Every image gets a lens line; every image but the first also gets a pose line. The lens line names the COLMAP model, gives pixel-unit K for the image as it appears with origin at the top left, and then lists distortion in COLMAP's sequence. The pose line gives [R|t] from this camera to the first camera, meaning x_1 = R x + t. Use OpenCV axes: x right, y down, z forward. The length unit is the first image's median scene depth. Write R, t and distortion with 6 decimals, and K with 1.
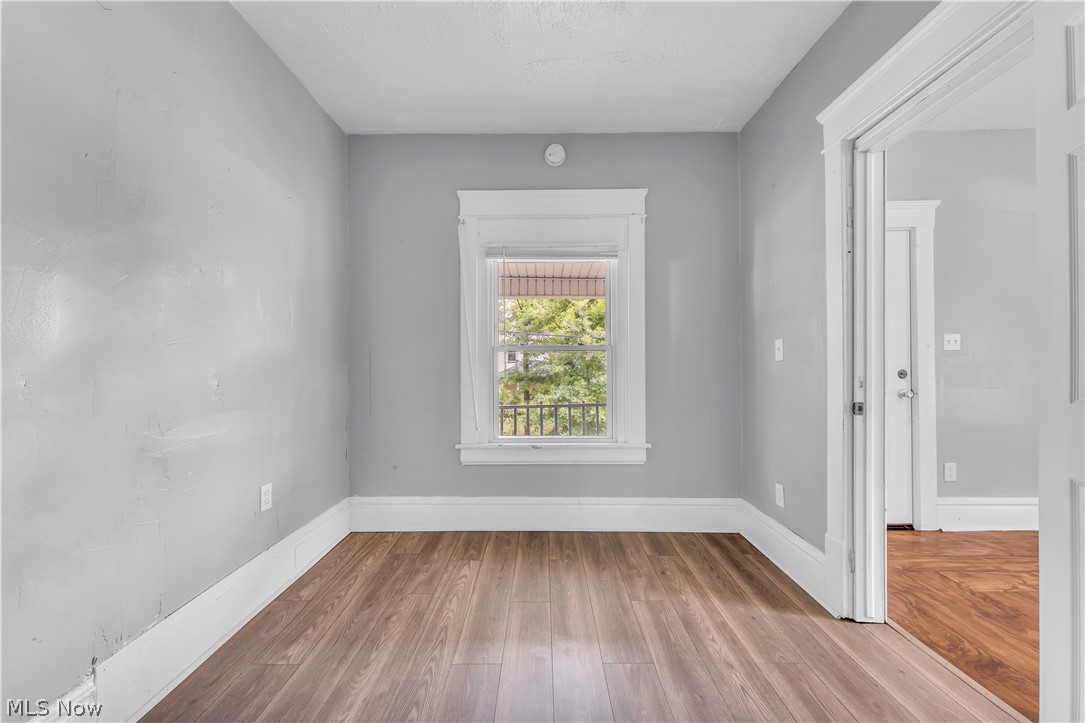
lens RADIAL K [[420.5, 0, 539.3], [0, 420.5, 369.0], [0, 0, 1]] dist [0.002232, 0.000296]
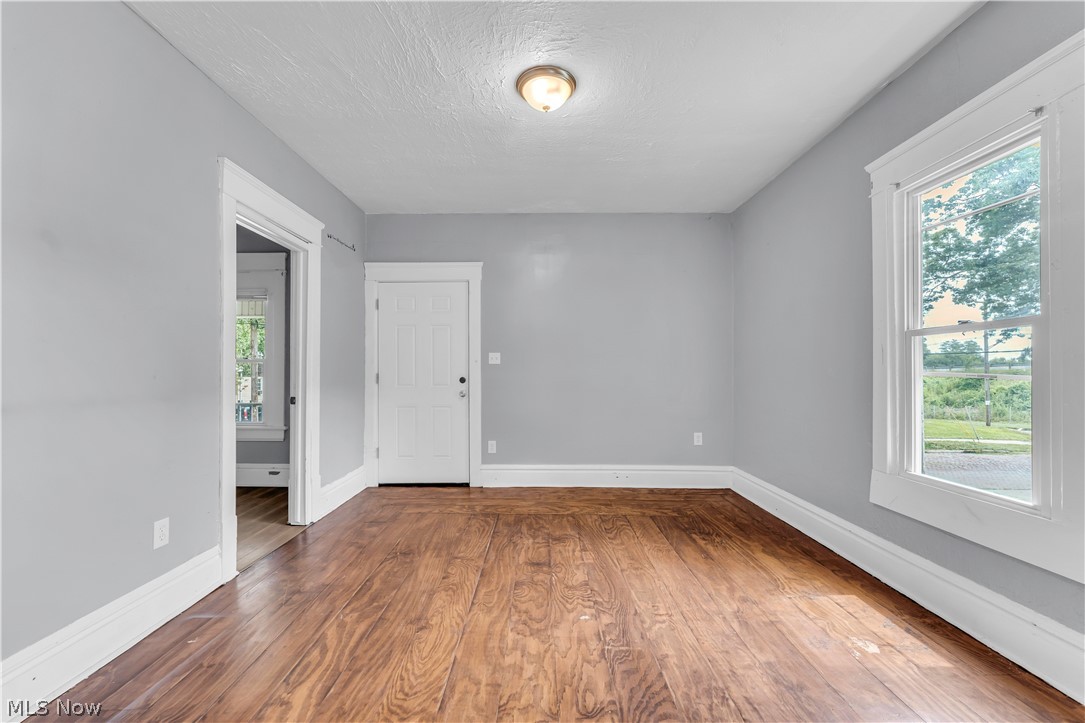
lens RADIAL K [[420.5, 0, 539.3], [0, 420.5, 369.0], [0, 0, 1]] dist [0.002232, 0.000296]
pose [[0.999972, 0.006822, -0.003085, 1.139733], [-0.006837, 0.999965, -0.004850, -0.021476], [0.003052, 0.004871, 0.999983, -0.461114]]
